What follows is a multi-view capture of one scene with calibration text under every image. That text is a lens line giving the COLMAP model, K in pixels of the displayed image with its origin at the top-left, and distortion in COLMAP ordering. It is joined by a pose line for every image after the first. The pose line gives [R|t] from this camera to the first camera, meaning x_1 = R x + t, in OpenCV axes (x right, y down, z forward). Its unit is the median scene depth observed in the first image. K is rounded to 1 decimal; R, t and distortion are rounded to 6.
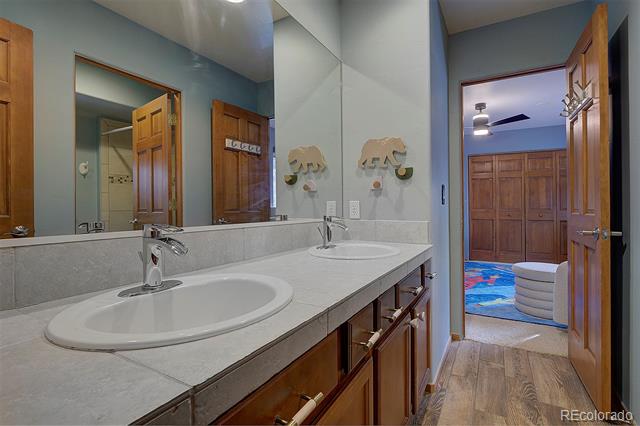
lens RADIAL K [[313.2, 0, 320.5], [0, 313.2, 208.5], [0, 0, 1]] dist [-0.000382, -0.000315]
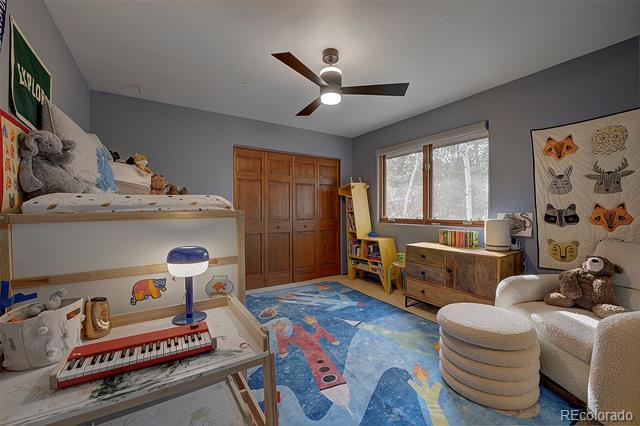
lens RADIAL K [[262.3, 0, 319.0], [0, 262.3, 213.5], [0, 0, 1]] dist [-0.021173, -0.000061]
pose [[0.467340, -0.000909, 0.884077, 0.040258], [0.003675, 0.999993, -0.000915, -0.013600], [-0.884070, 0.003677, 0.467340, 0.590592]]
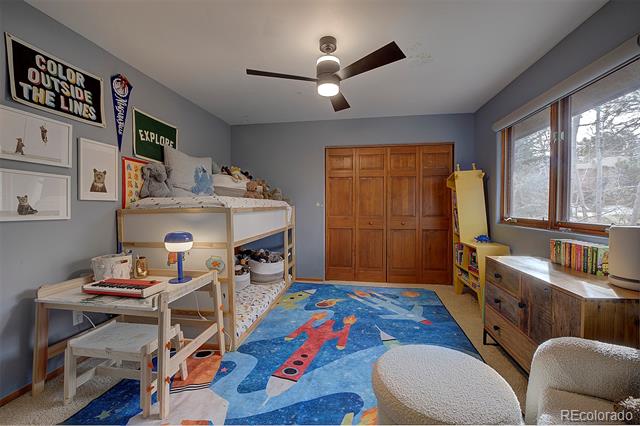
lens RADIAL K [[262.3, 0, 319.0], [0, 262.3, 213.5], [0, 0, 1]] dist [-0.021173, -0.000061]
pose [[0.939201, -0.002475, 0.343360, 0.248697], [-0.005079, 0.999765, 0.021099, -0.017513], [-0.343331, -0.021560, 0.938967, 0.413585]]
